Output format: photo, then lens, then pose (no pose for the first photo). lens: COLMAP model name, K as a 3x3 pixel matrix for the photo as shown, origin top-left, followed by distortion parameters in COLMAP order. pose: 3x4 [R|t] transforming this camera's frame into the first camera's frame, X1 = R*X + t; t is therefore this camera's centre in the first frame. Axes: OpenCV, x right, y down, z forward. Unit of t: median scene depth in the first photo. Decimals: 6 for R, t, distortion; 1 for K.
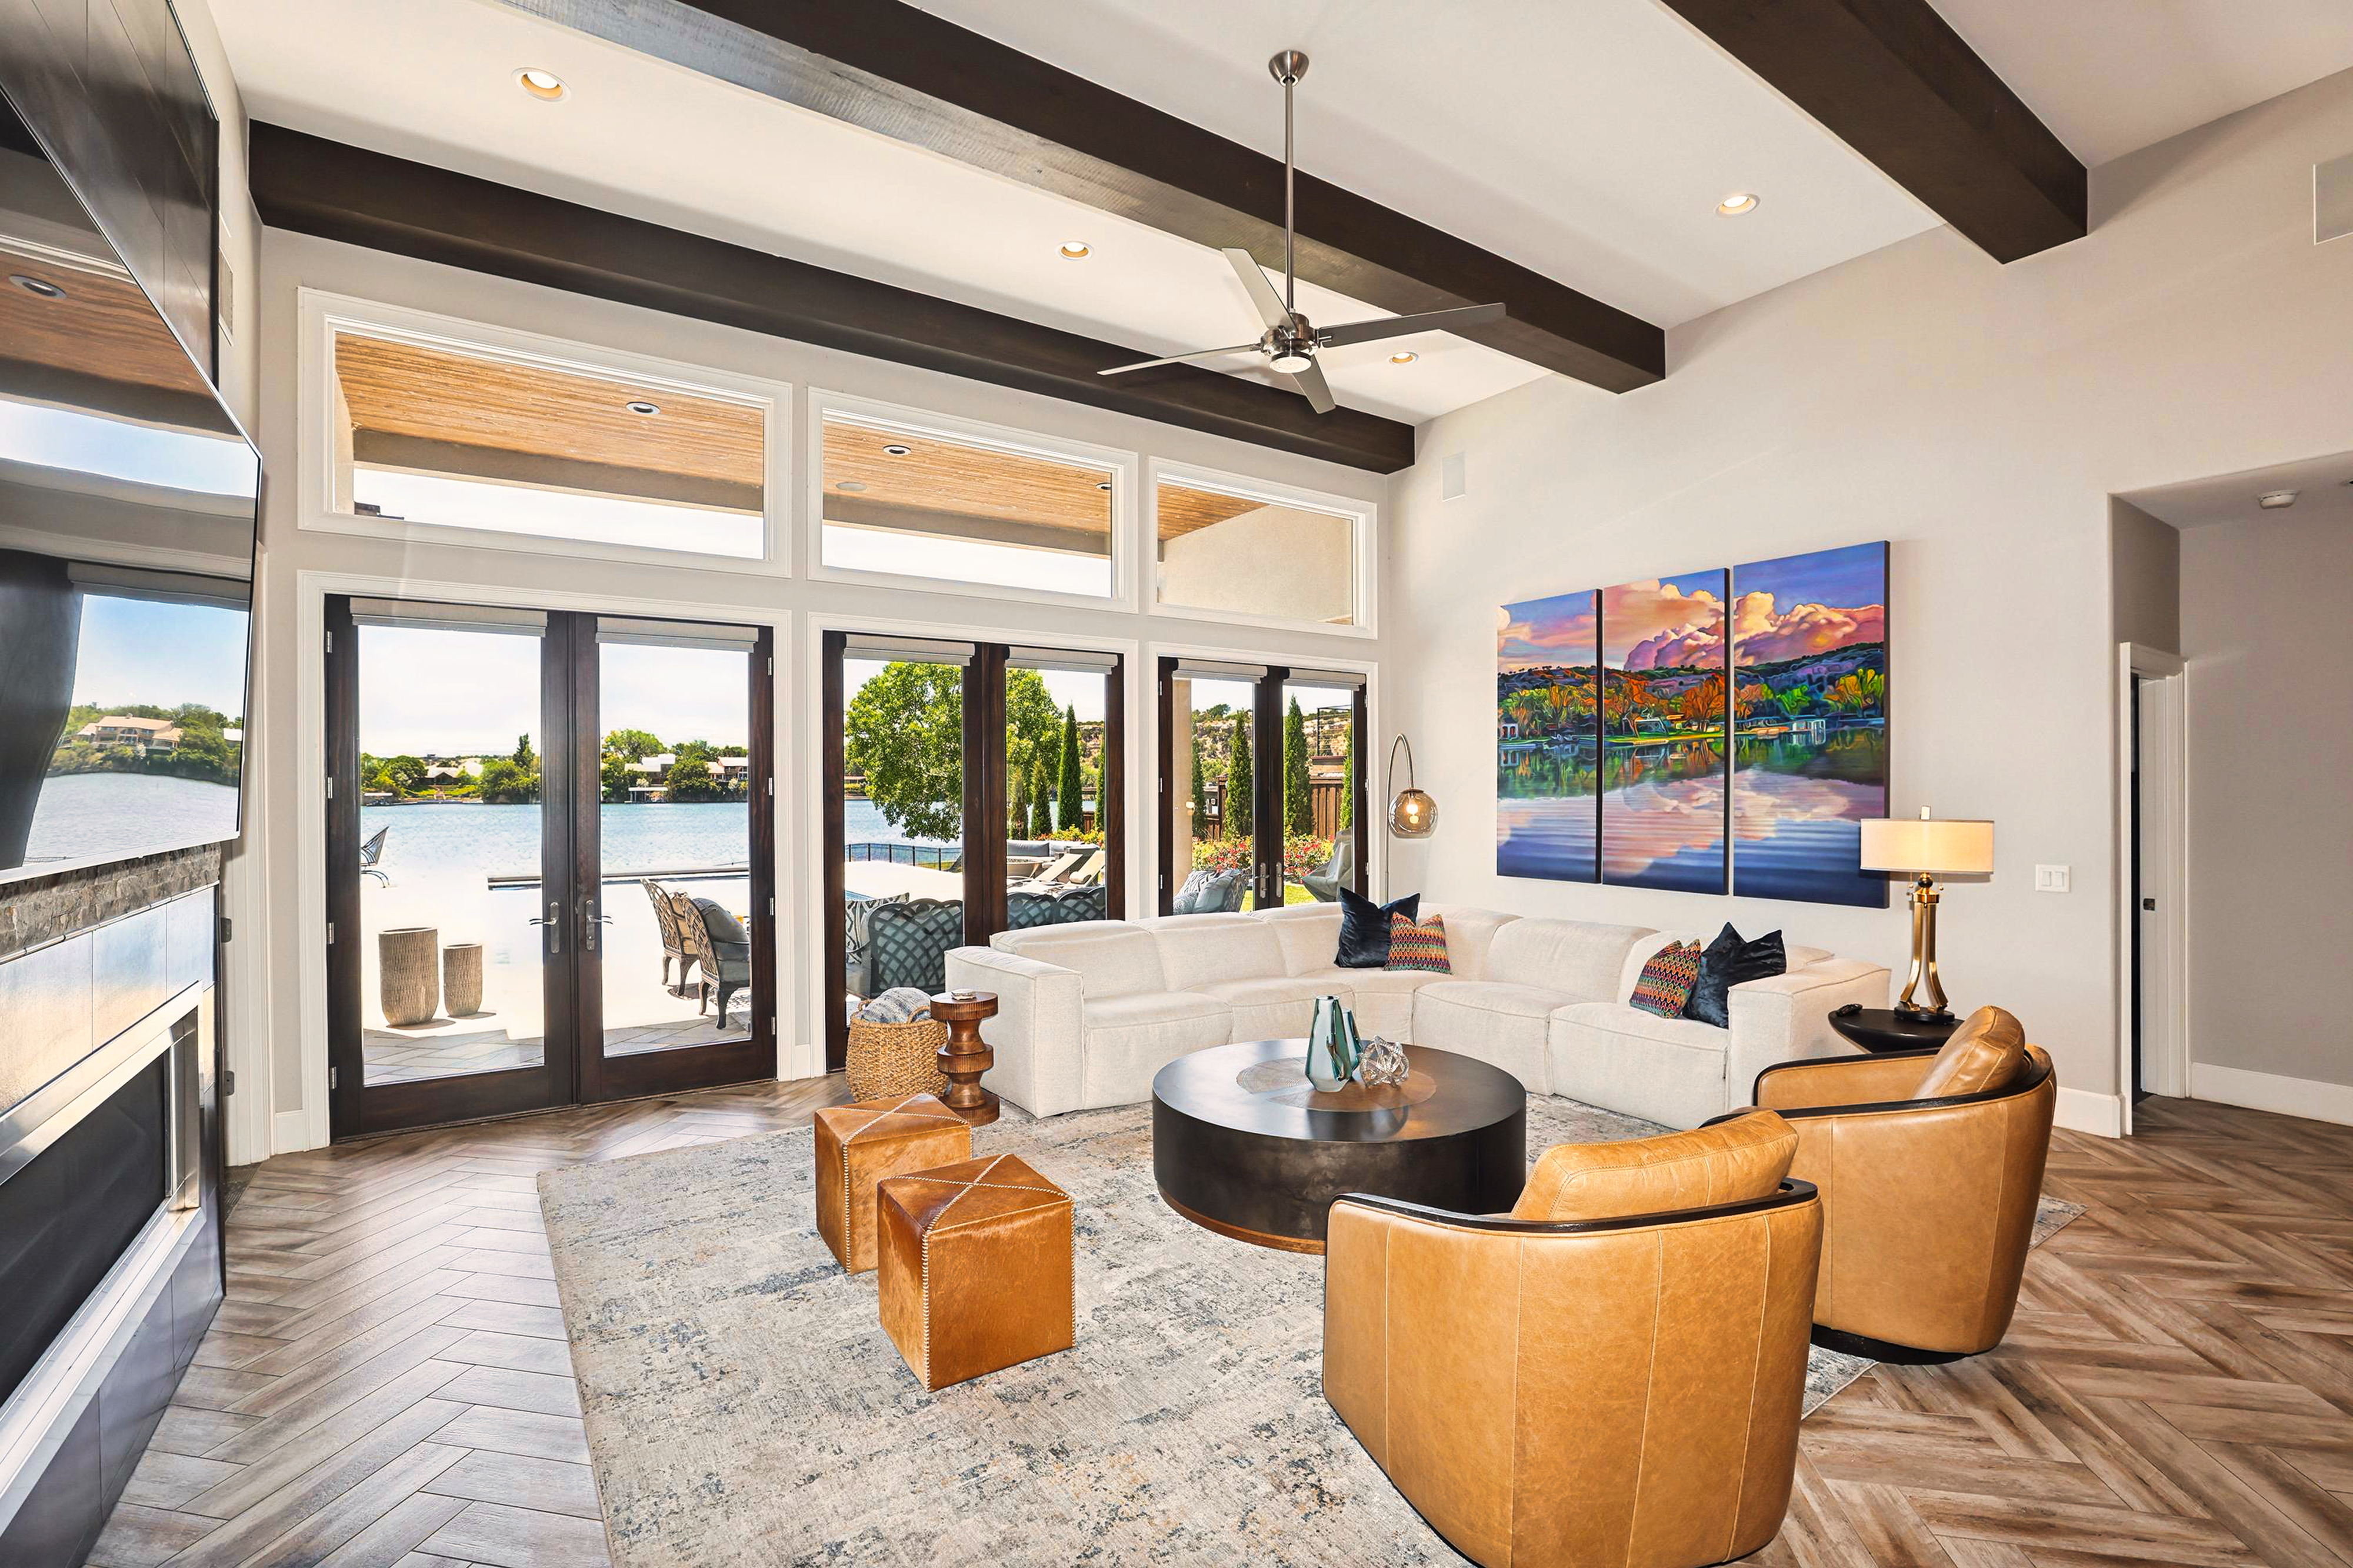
lens RADIAL K [[1047.9, 0, 1168.7], [0, 1047.9, 786.6], [0, 0, 1]] dist [-0.020035, 0.000389]
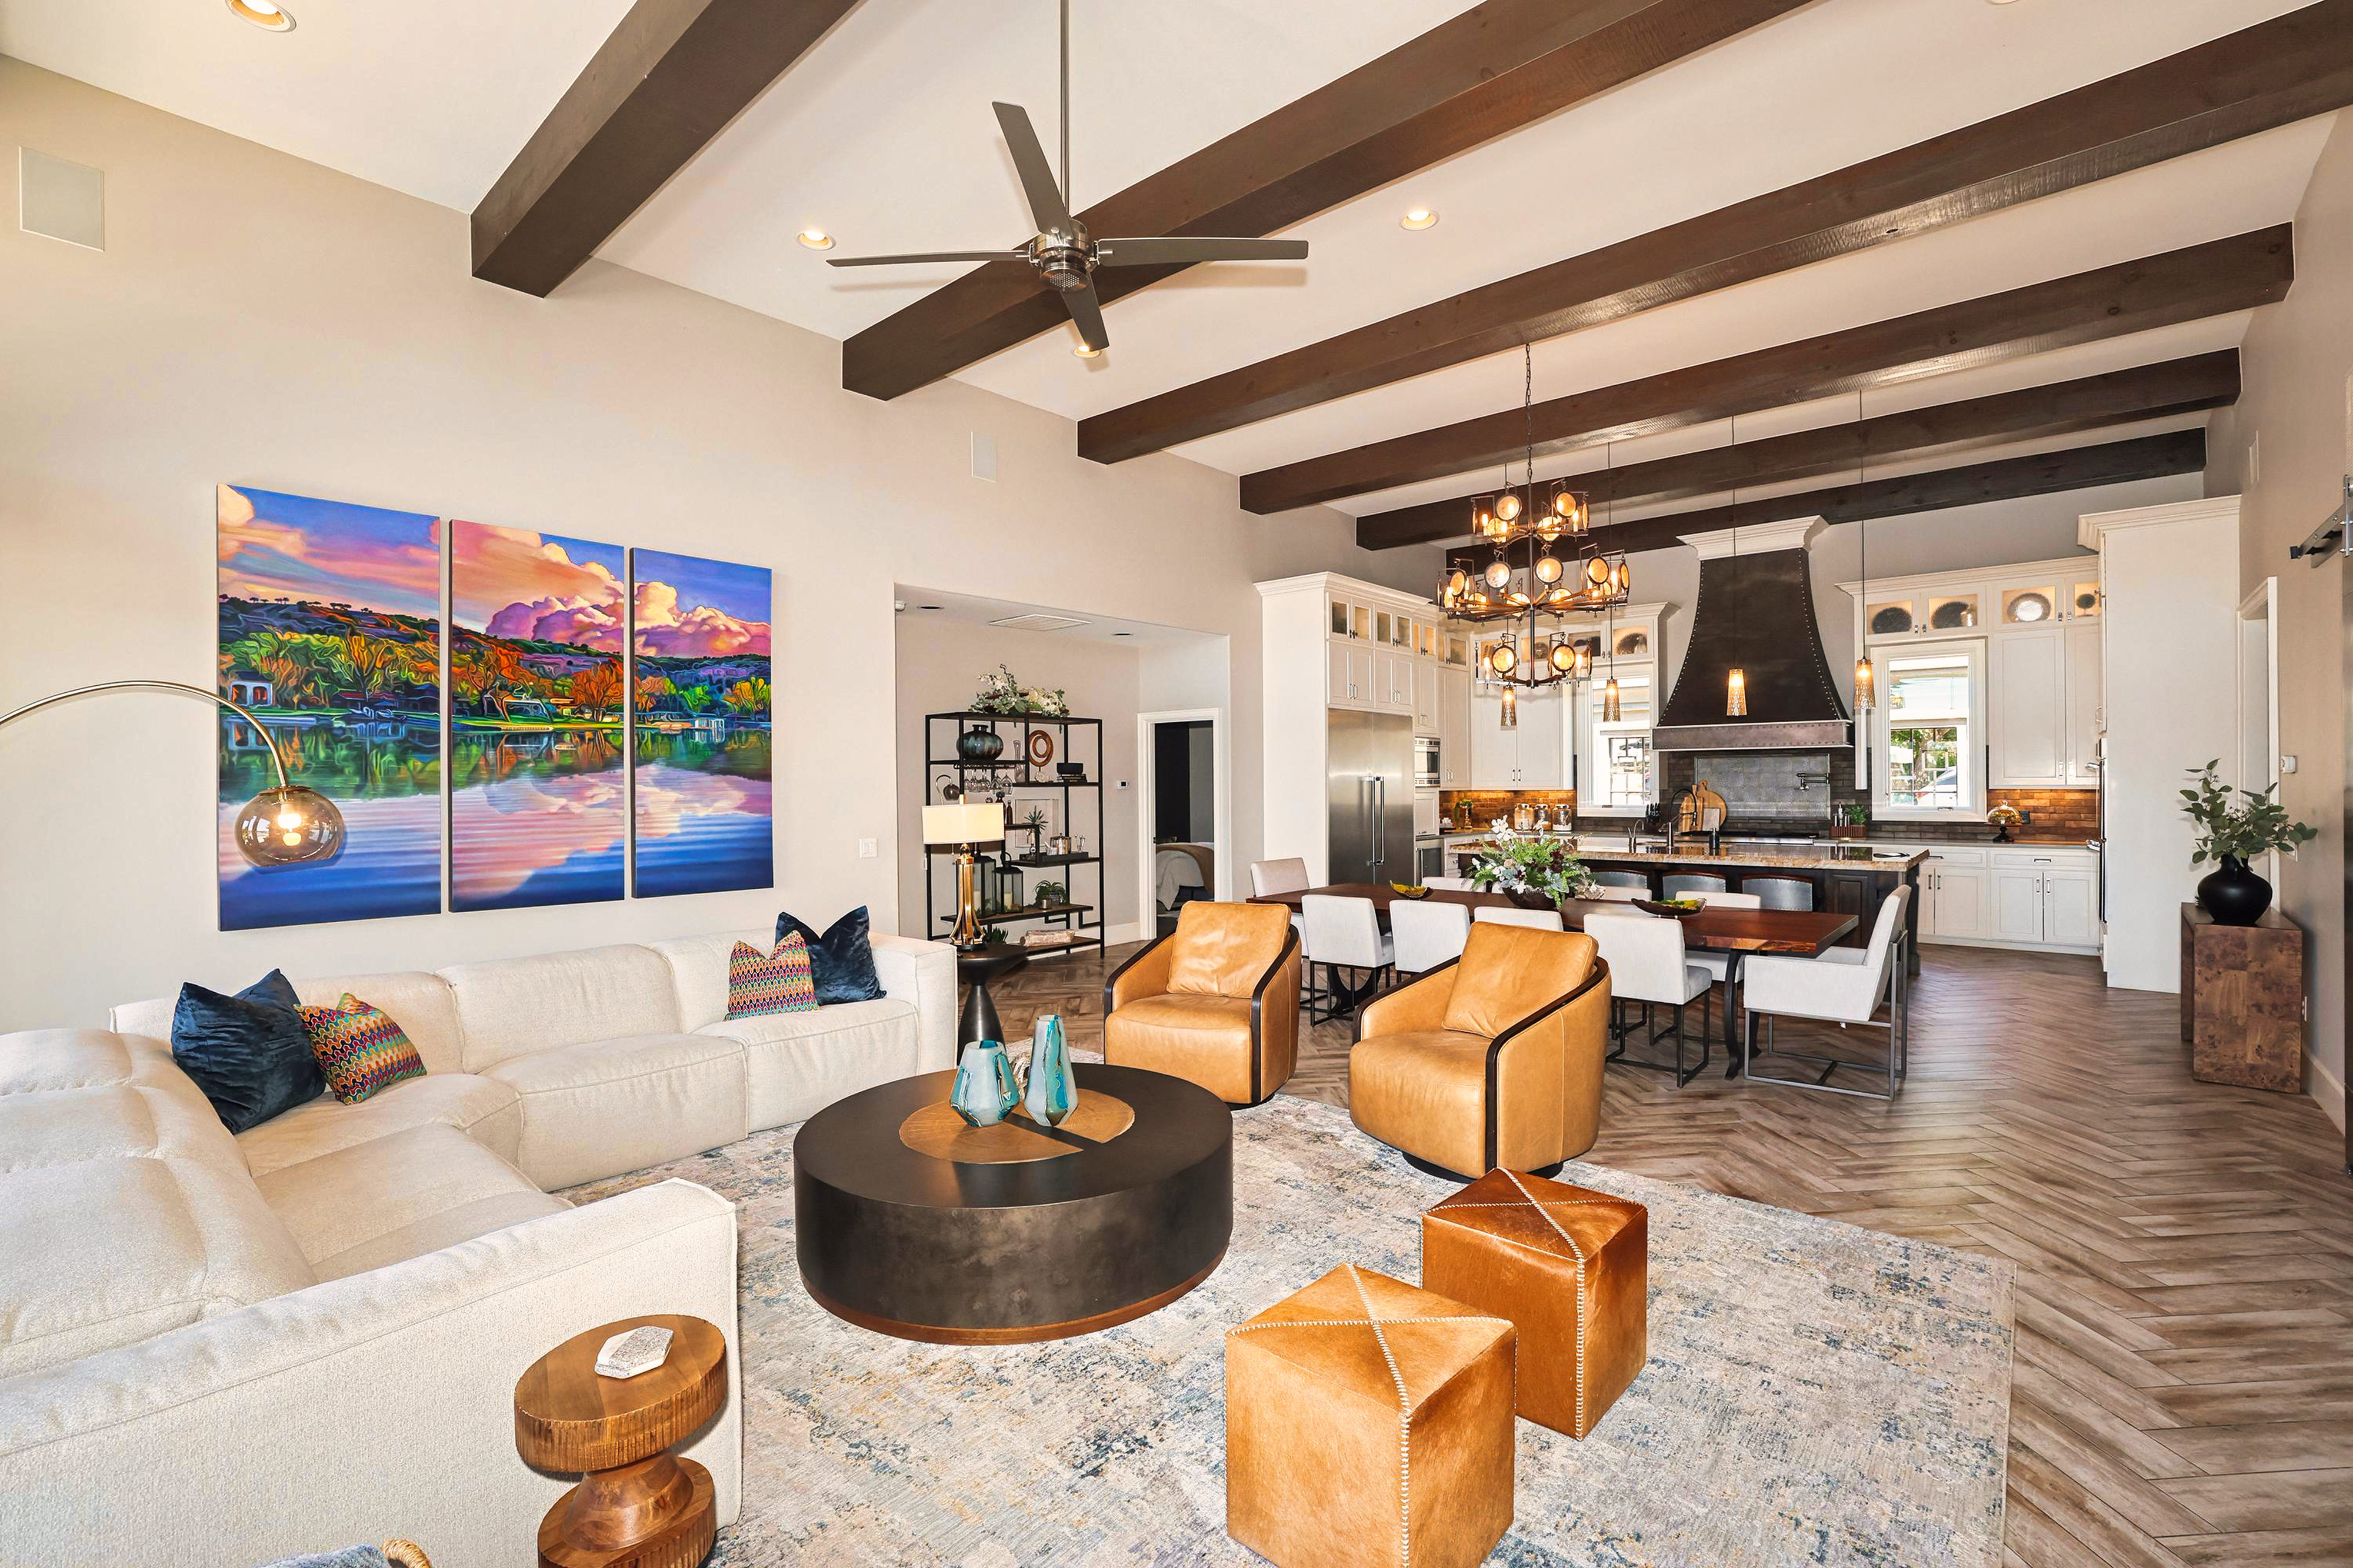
lens RADIAL K [[1047.9, 0, 1175.1], [0, 1047.9, 785.2], [0, 0, 1]] dist [-0.020035, 0.000389]
pose [[-0.262925, -0.004816, 0.964804, -0.480118], [0.002884, 0.999979, 0.005777, -0.001236], [-0.964812, 0.004302, -0.262906, 0.753065]]
